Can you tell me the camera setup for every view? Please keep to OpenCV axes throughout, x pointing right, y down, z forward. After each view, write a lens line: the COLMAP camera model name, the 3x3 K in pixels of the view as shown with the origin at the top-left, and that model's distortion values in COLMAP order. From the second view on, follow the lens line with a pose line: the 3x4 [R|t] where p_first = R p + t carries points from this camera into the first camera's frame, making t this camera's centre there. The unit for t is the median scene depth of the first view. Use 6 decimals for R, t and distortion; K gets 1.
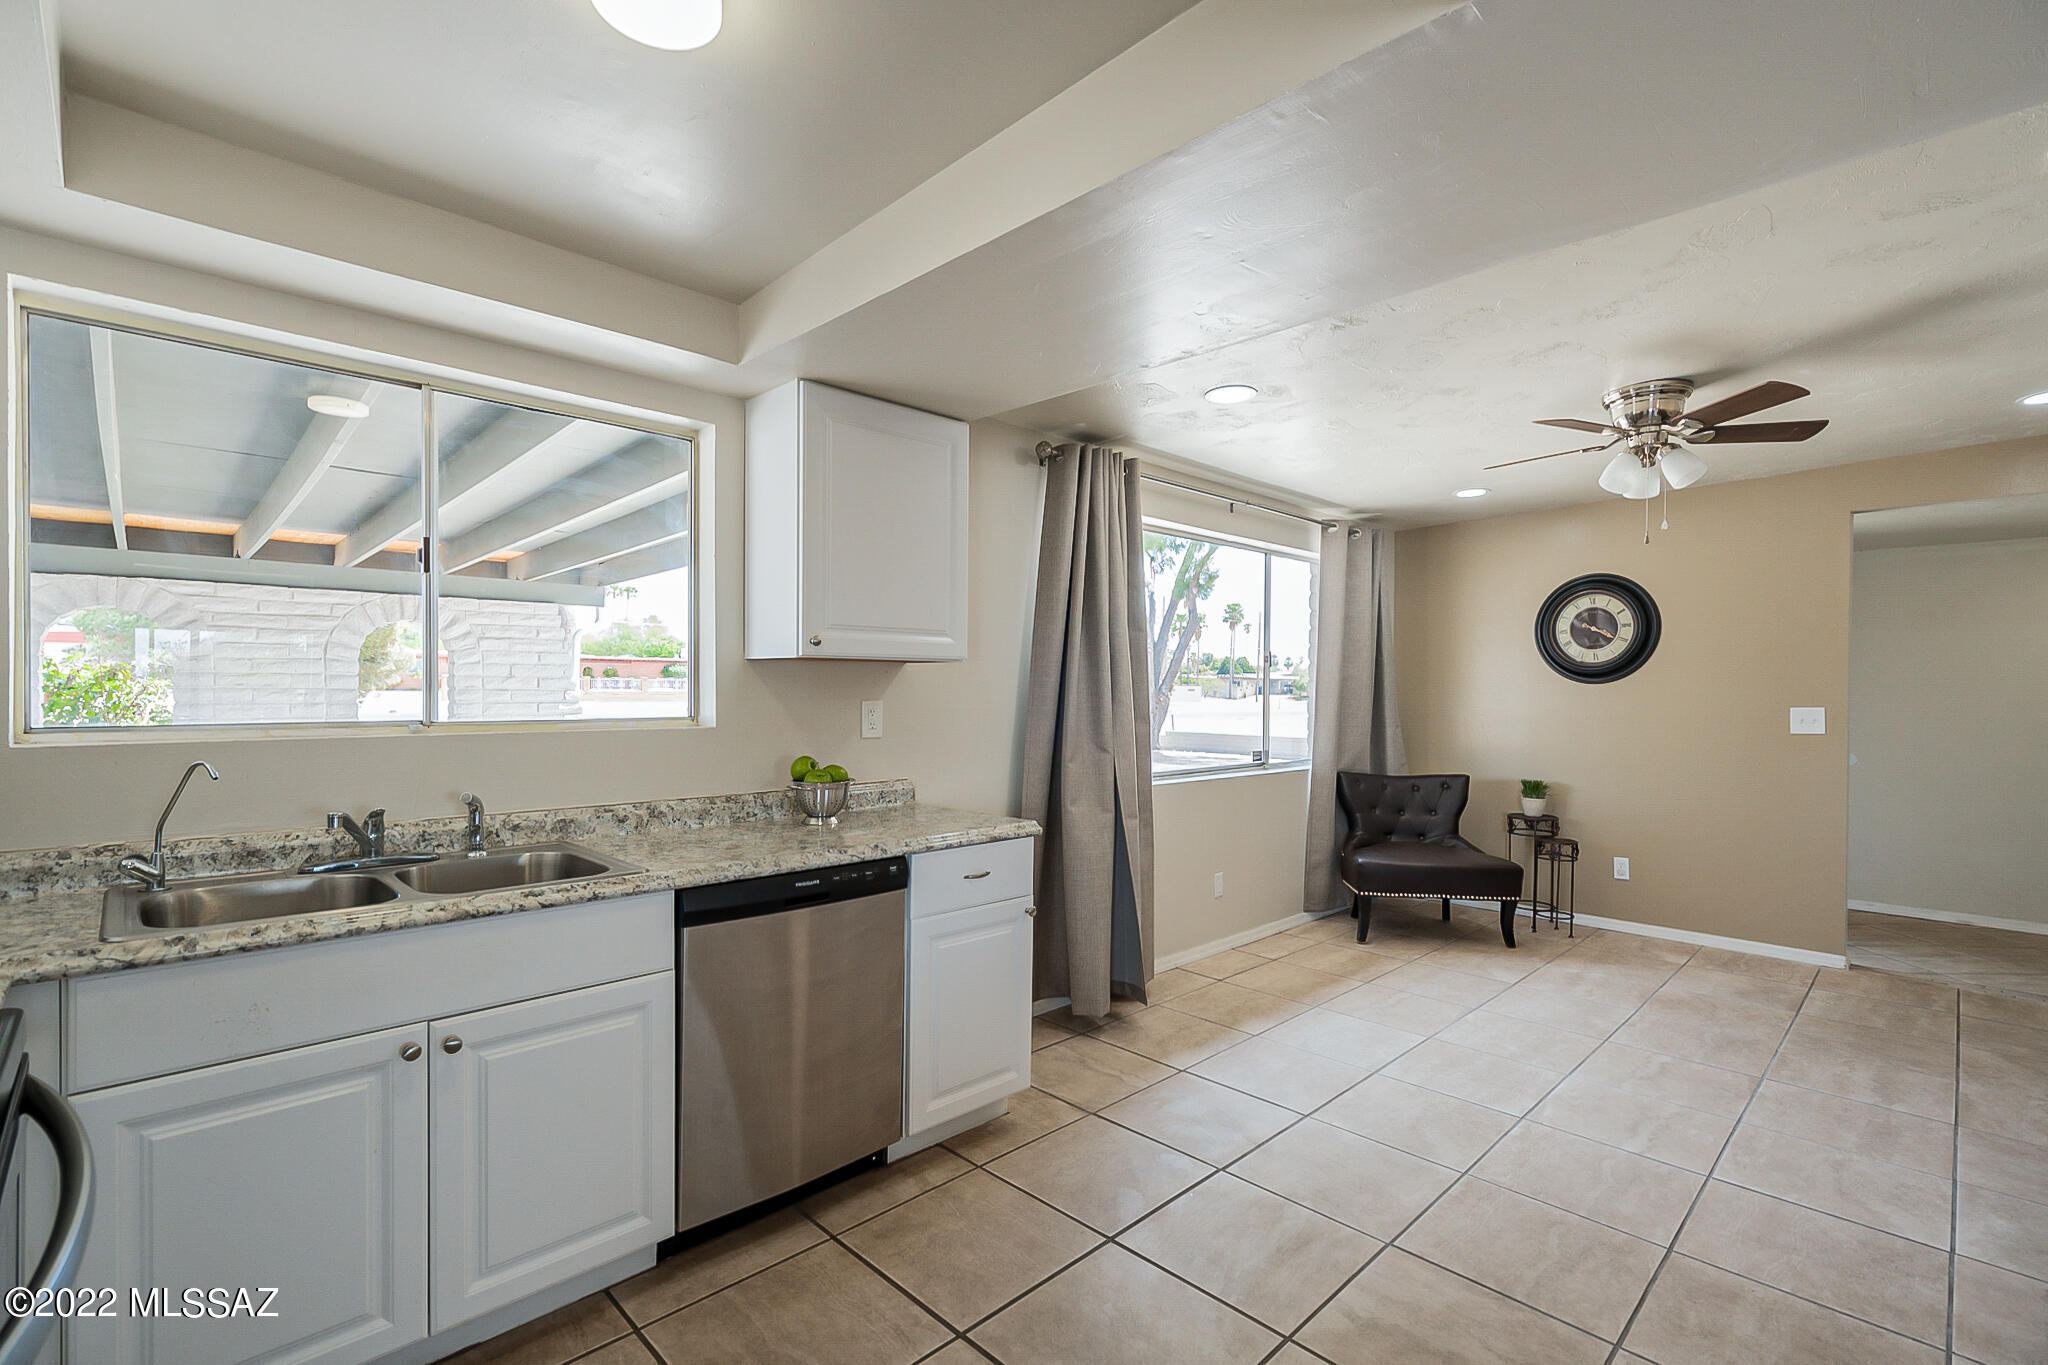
lens RADIAL K [[919.2, 0, 1027.5], [0, 919.2, 691.5], [0, 0, 1]] dist [-0.002341, 0.000222]
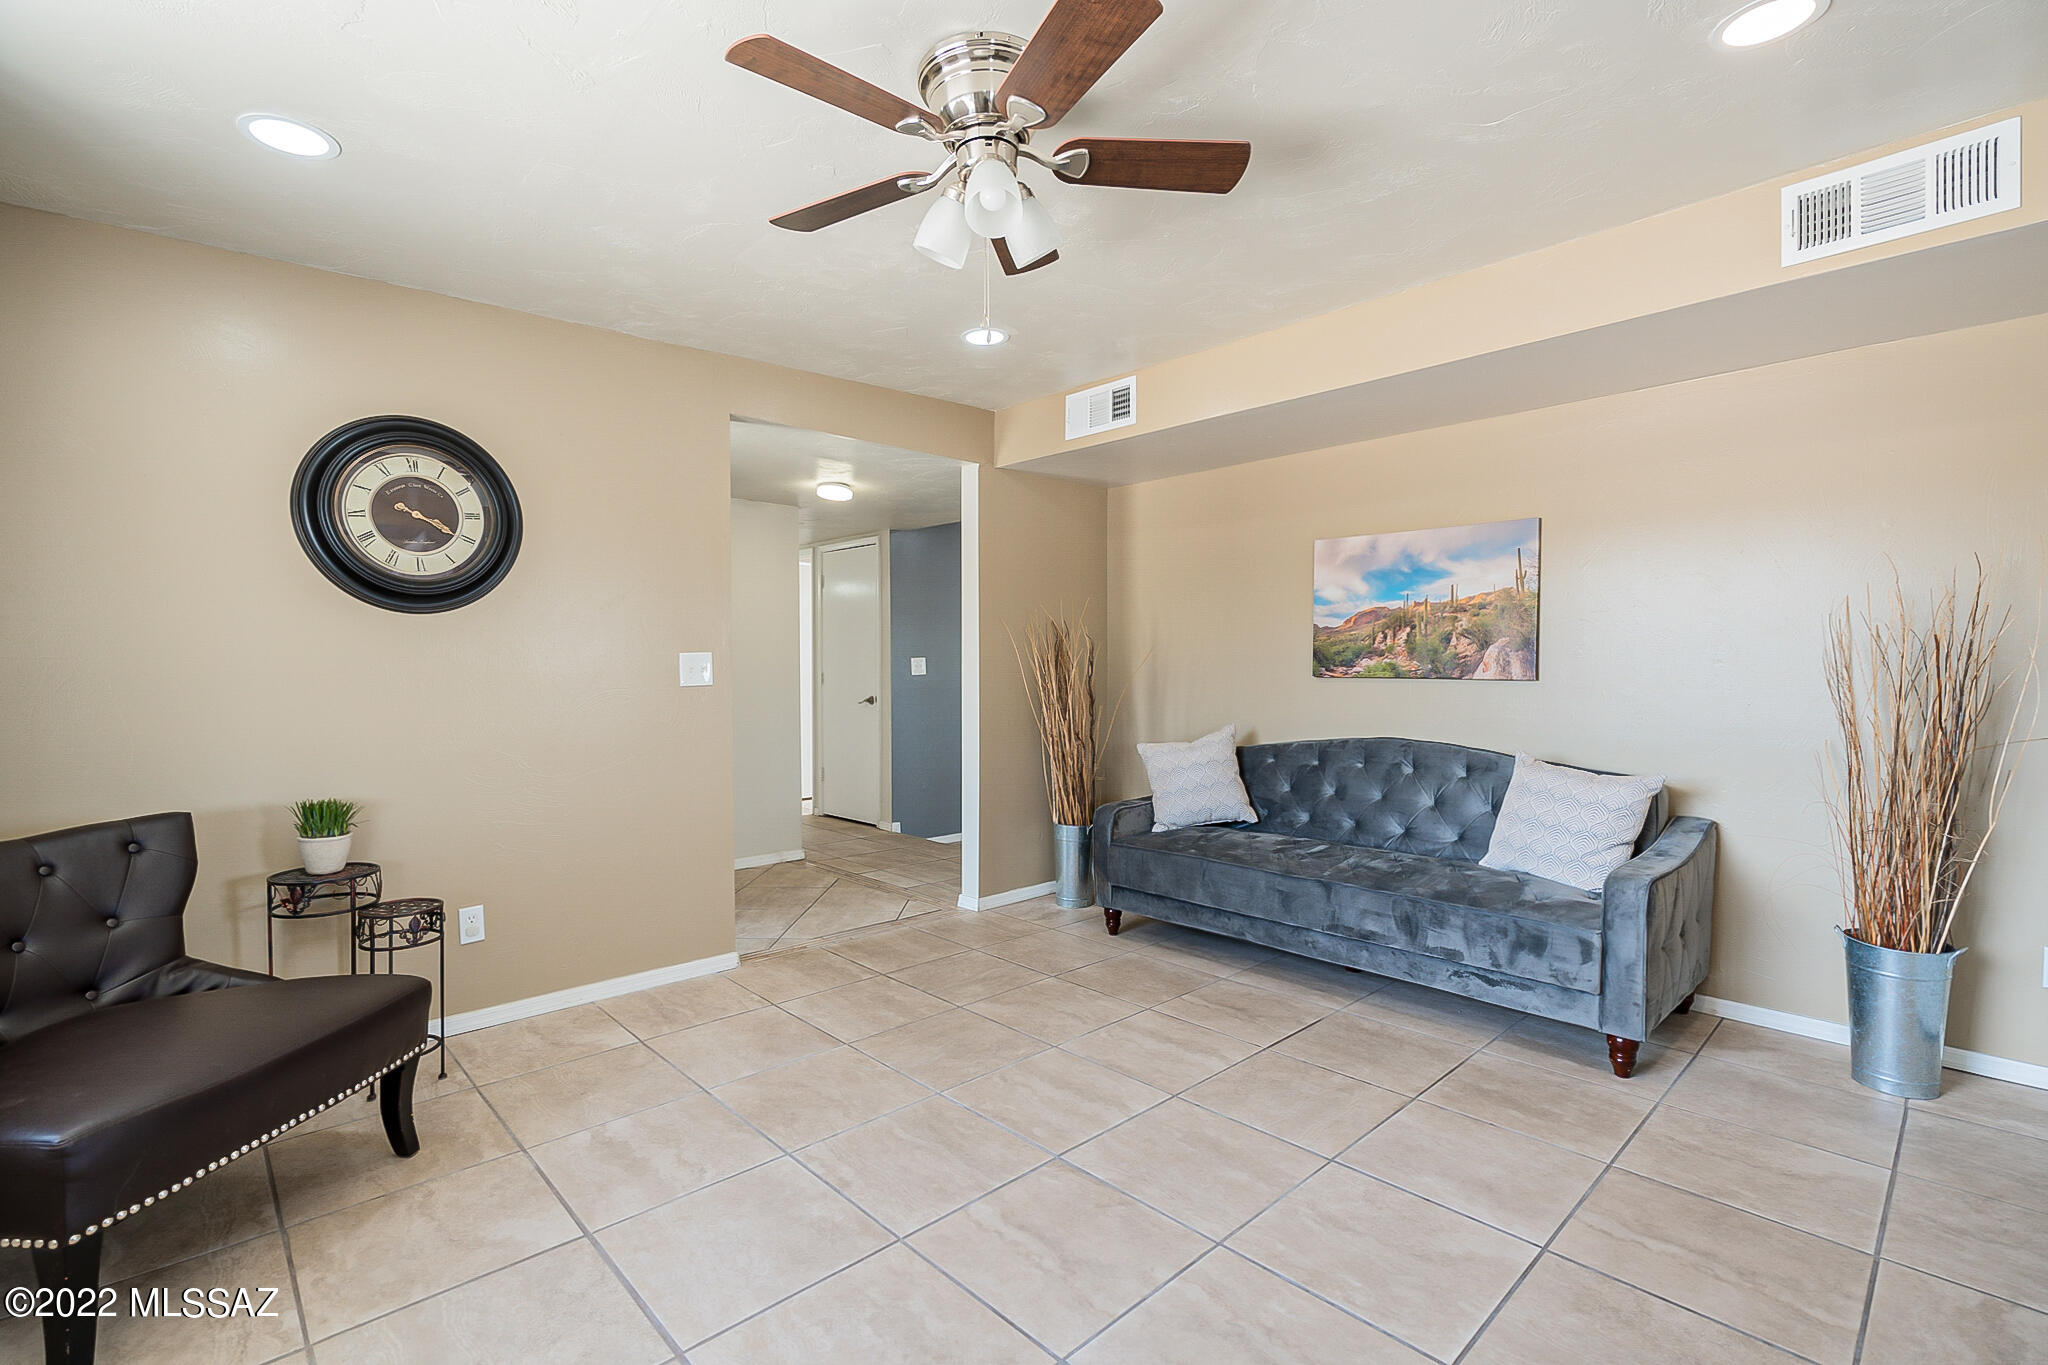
lens RADIAL K [[919.2, 0, 1027.5], [0, 919.2, 691.5], [0, 0, 1]] dist [-0.002341, 0.000222]
pose [[0.022517, -0.033917, 0.999171, 0.074386], [0.005626, 0.999413, 0.033798, 0.026936], [-0.999731, 0.004861, 0.022695, 0.736301]]
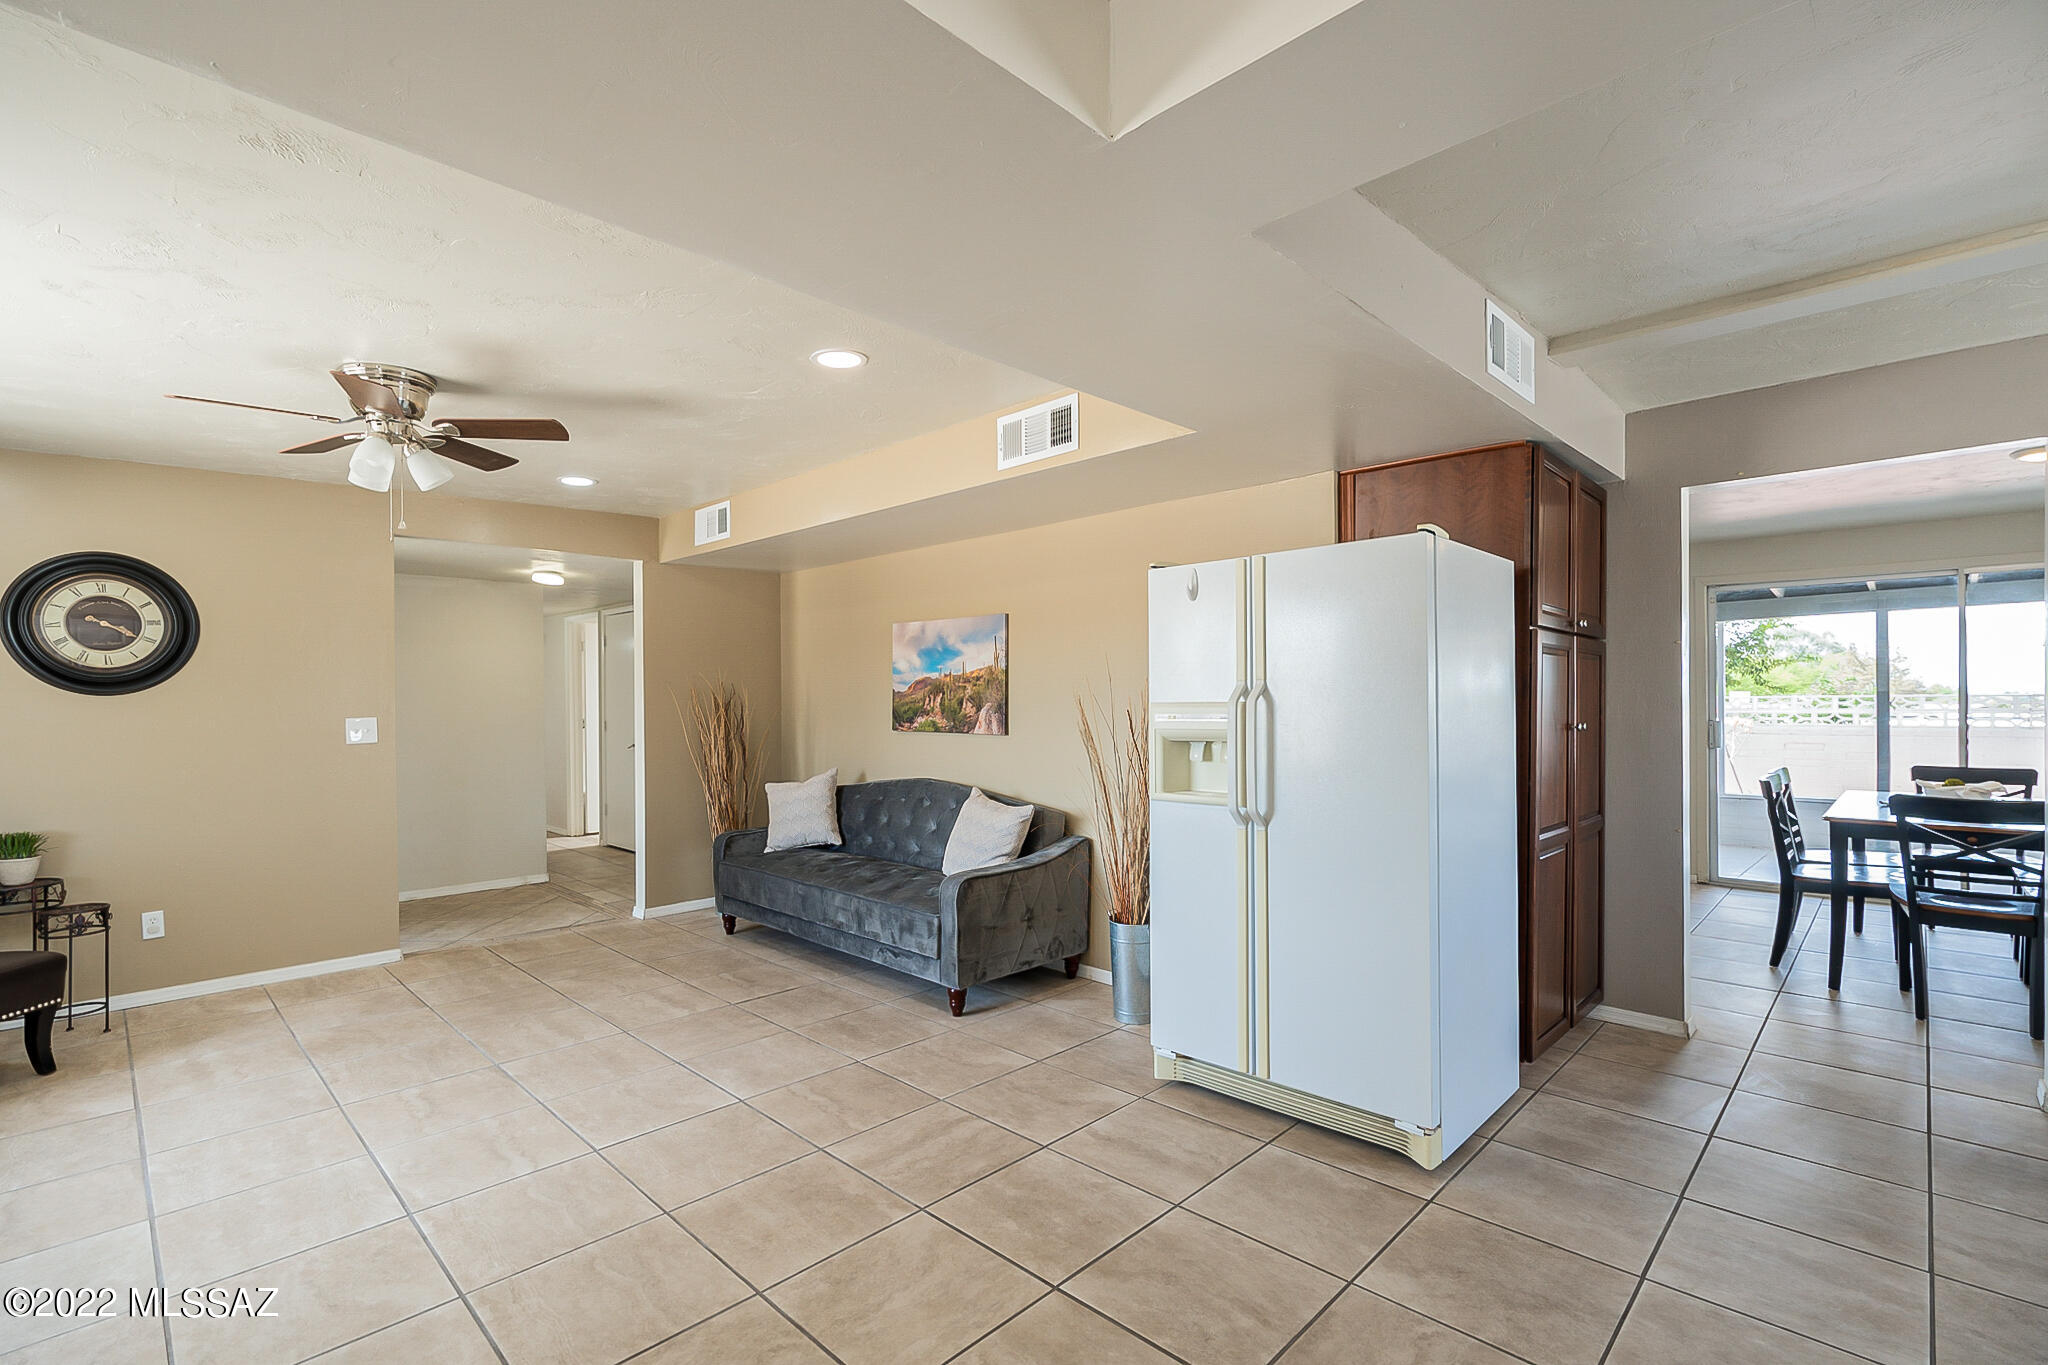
lens RADIAL K [[921.0, 0, 1015.6], [0, 921.0, 709.4], [0, 0, 1]] dist [0.000629, 0.000985]
pose [[-0.012111, -0.017973, 0.999765, -0.197029], [0.010237, 0.999784, 0.018097, -0.003418], [-0.999874, 0.010454, -0.011924, 0.297264]]
